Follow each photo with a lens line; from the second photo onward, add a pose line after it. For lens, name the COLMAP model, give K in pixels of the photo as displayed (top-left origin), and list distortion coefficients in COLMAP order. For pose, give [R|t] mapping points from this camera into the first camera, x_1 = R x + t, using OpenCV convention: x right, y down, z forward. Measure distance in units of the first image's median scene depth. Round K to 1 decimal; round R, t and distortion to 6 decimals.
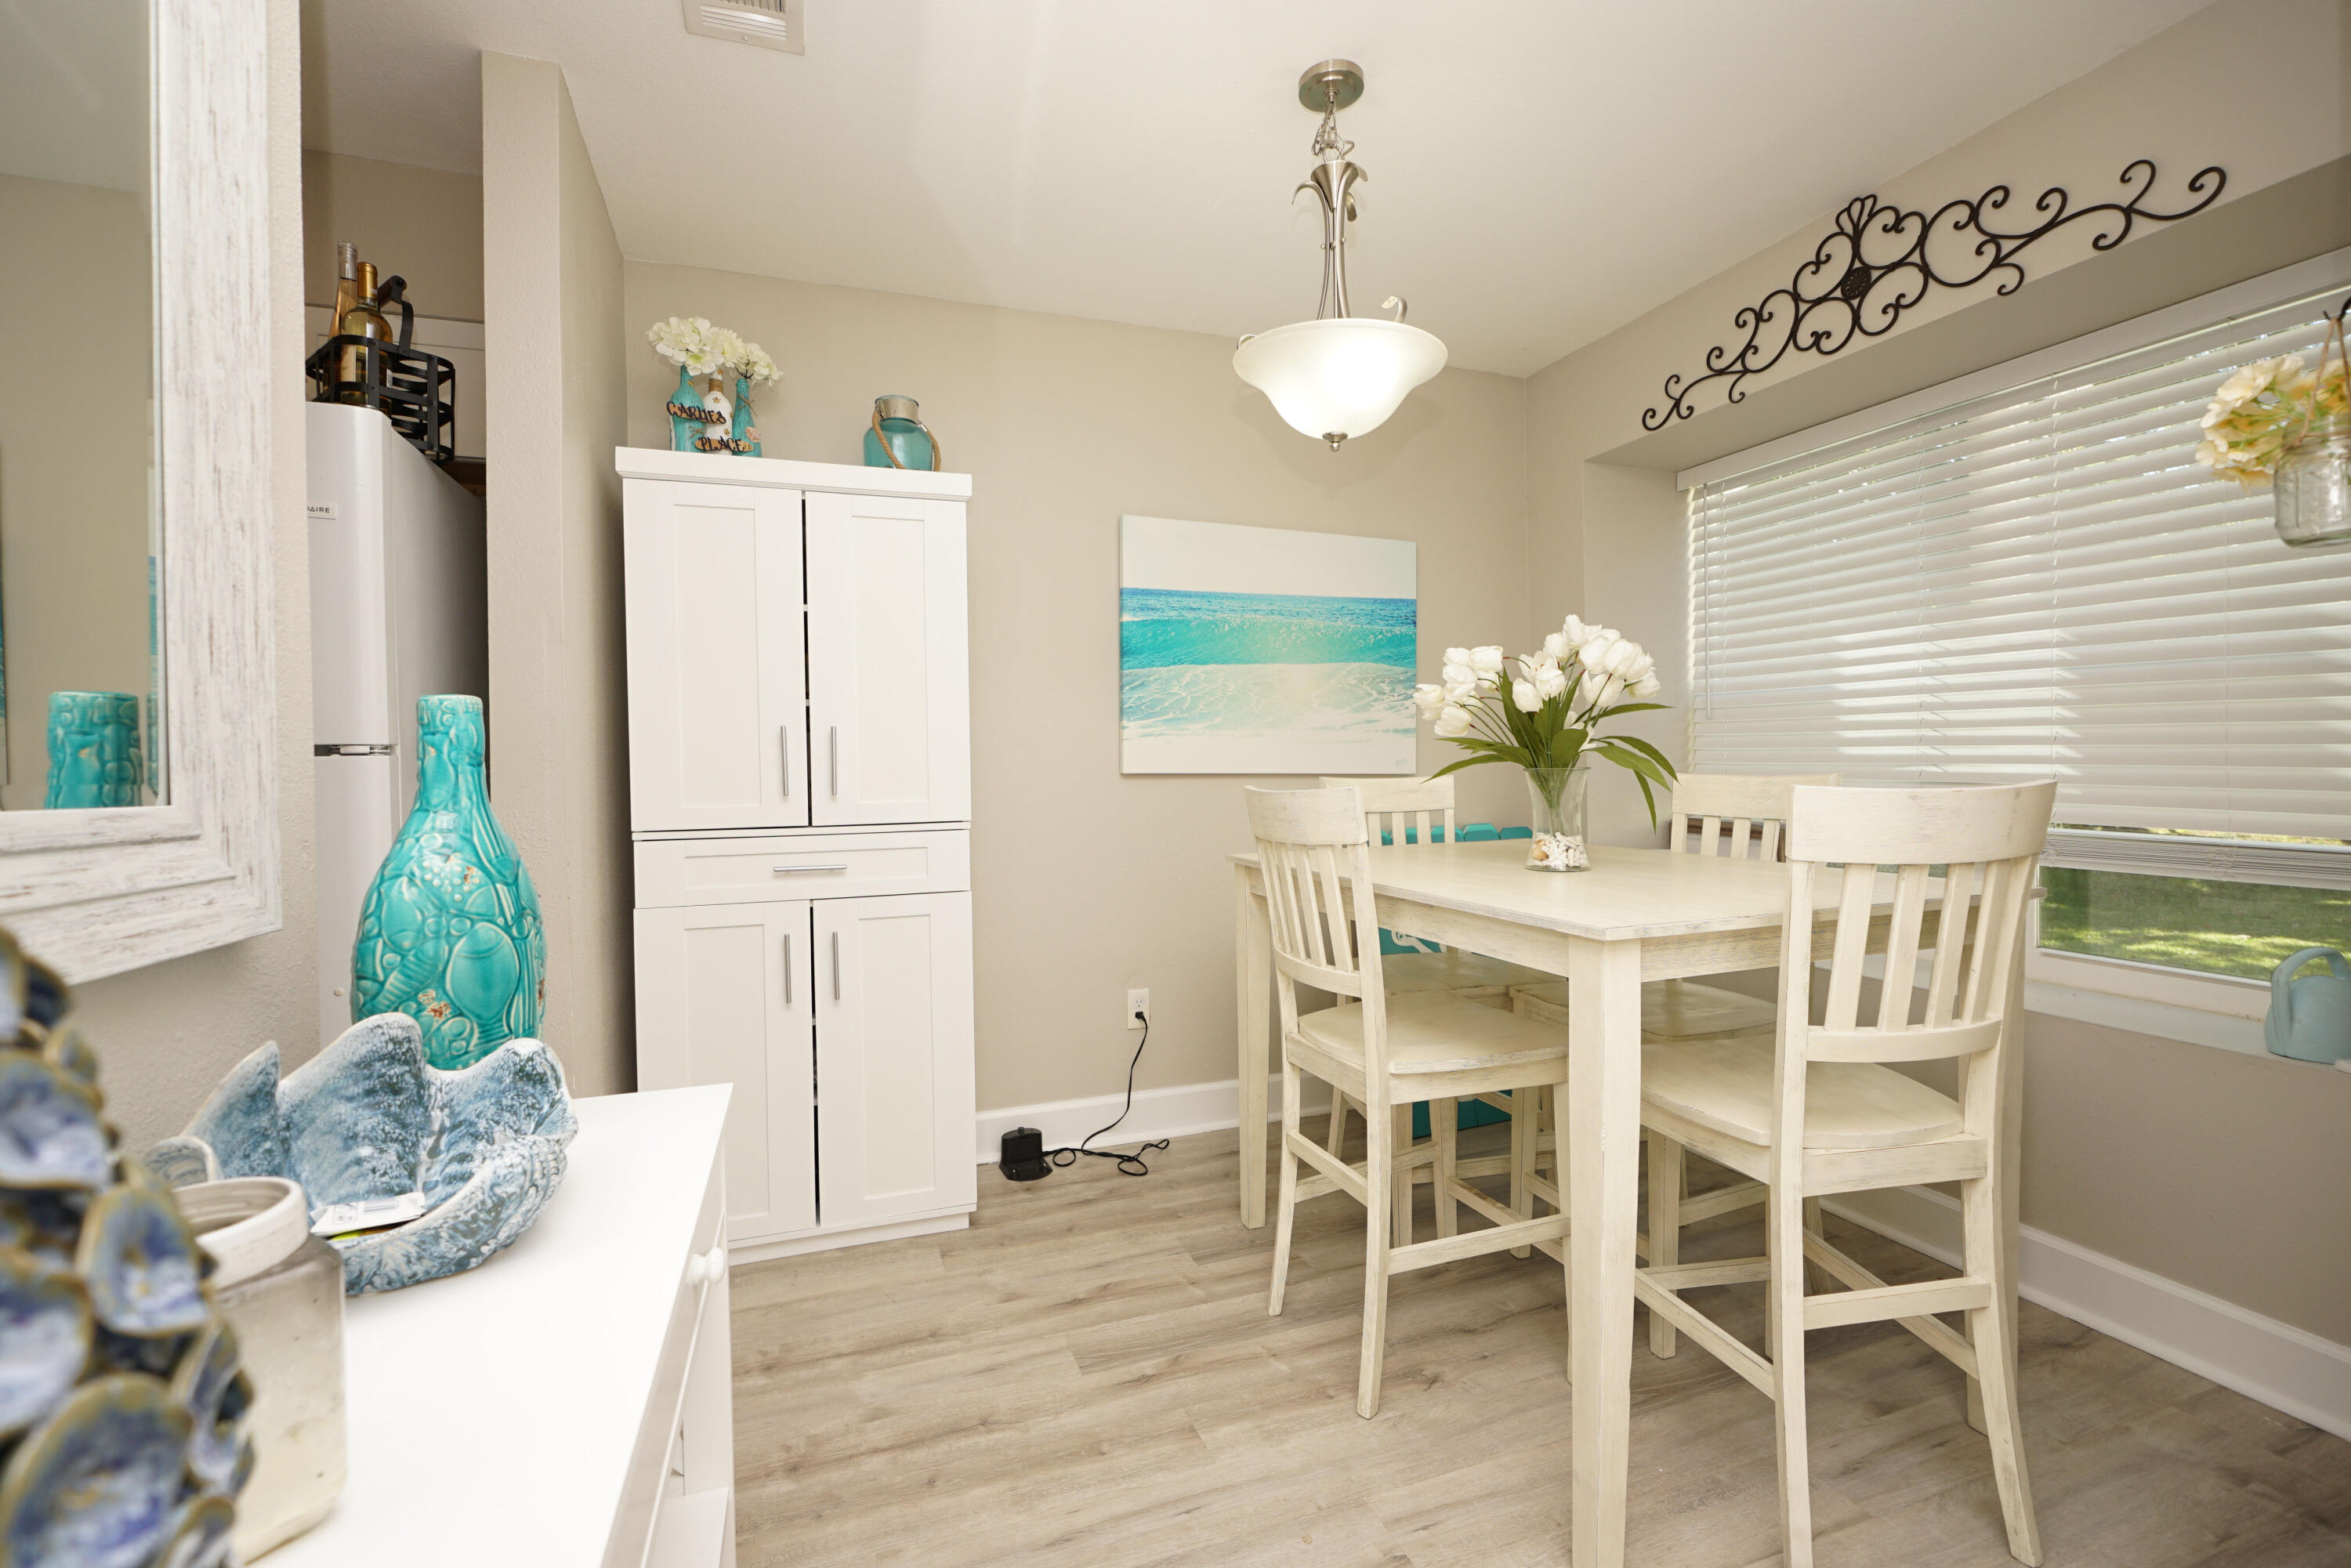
lens RADIAL K [[982.0, 0, 1160.3], [0, 982.0, 772.3], [0, 0, 1]] dist [-0.010032, 0.002076]
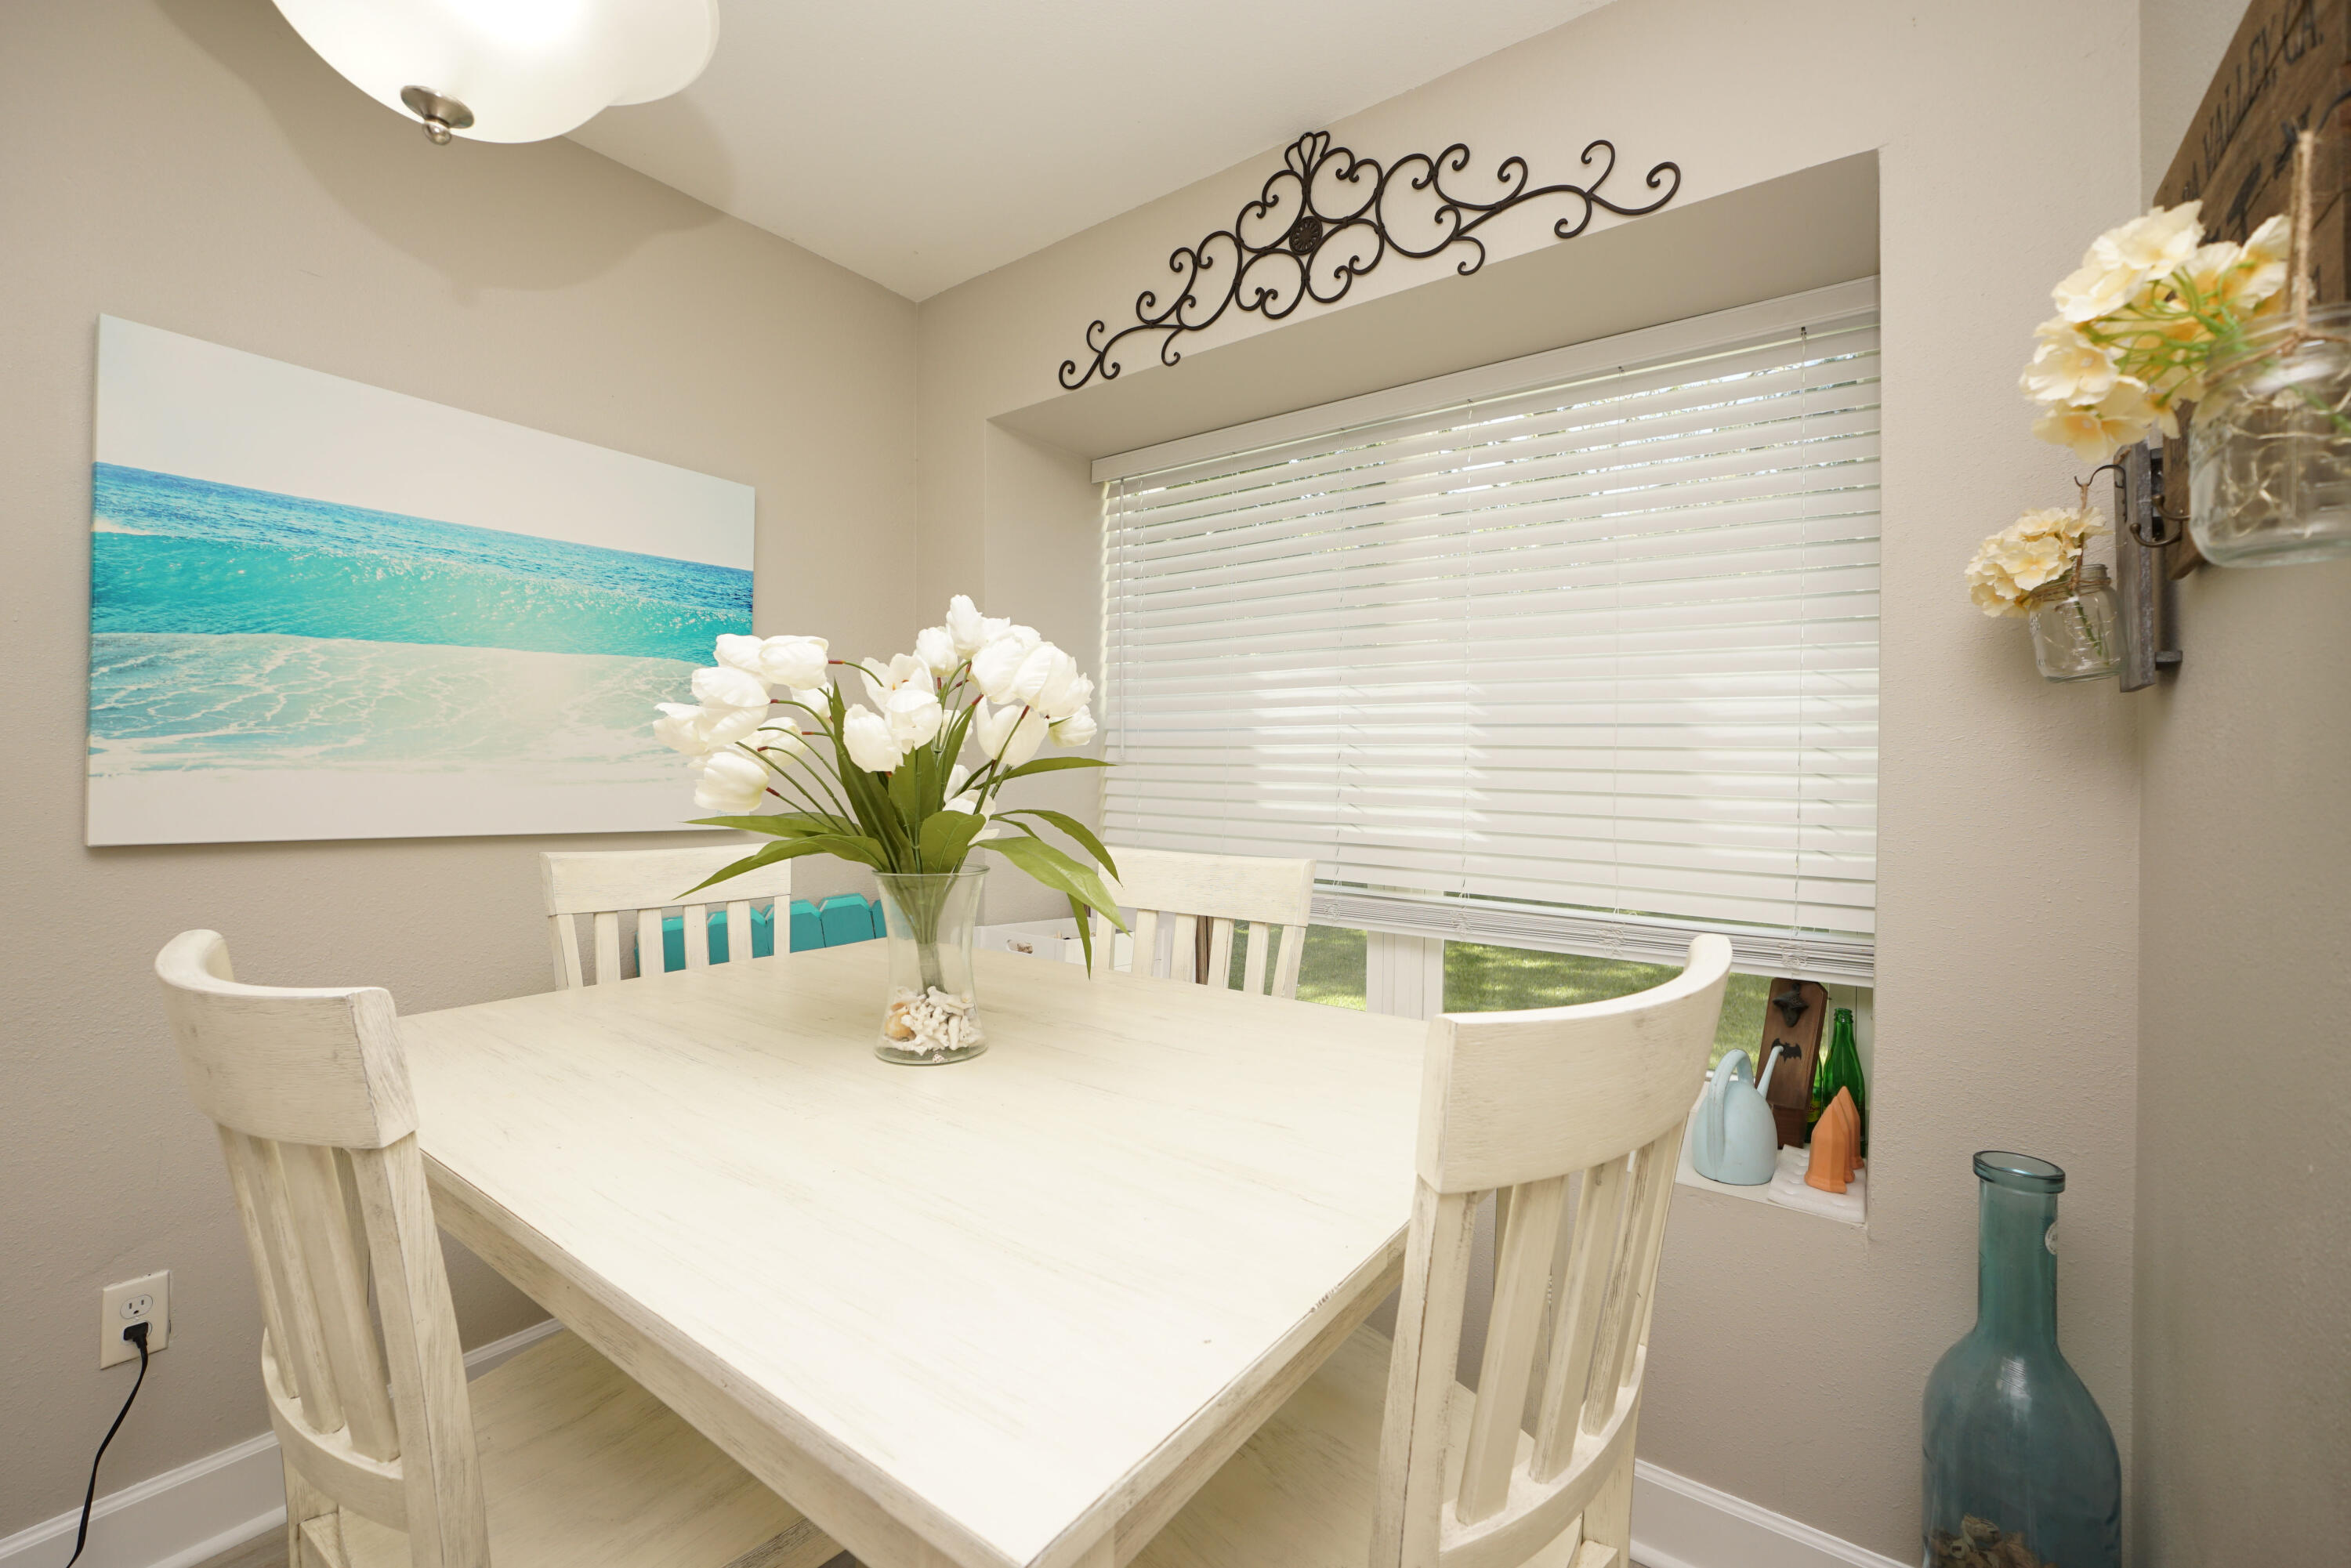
lens RADIAL K [[982.0, 0, 1159.0], [0, 982.0, 774.6], [0, 0, 1]] dist [-0.010032, 0.002076]
pose [[0.833424, 0.017795, 0.552348, 0.165938], [-0.012963, 0.999836, -0.012653, -0.042268], [-0.552483, 0.003386, 0.833517, 0.379459]]
